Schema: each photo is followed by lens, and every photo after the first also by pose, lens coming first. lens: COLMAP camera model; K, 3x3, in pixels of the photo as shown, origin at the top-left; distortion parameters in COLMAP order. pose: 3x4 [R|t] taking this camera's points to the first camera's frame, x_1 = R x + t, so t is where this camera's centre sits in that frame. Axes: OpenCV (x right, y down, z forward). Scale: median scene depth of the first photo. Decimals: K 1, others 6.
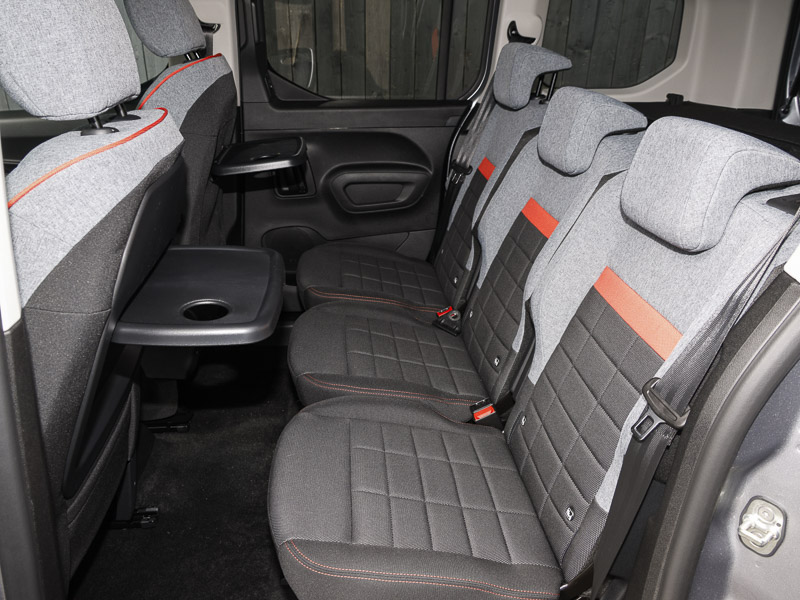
lens RADIAL K [[597.8, 0, 400.0], [0, 597.8, 299.6], [0, 0, 1]] dist [0.021902, -0.002258]
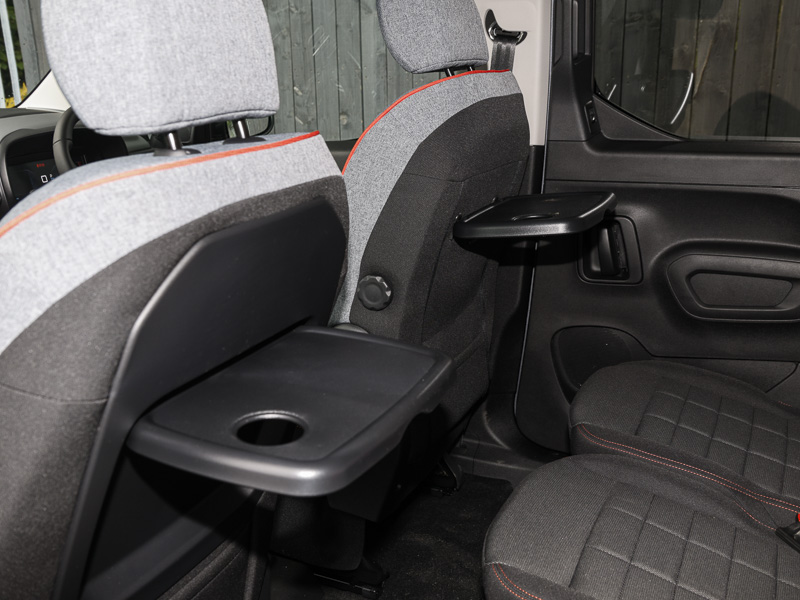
lens RADIAL K [[857.5, 0, 401.7], [0, 857.5, 302.8], [0, 0, 1]] dist [0.024176, 0.000000]
pose [[0.867725, 0.124595, -0.481174, 0.109404], [-0.191268, 0.977228, -0.091879, -0.027586], [0.458770, 0.171758, 0.871797, 0.114061]]
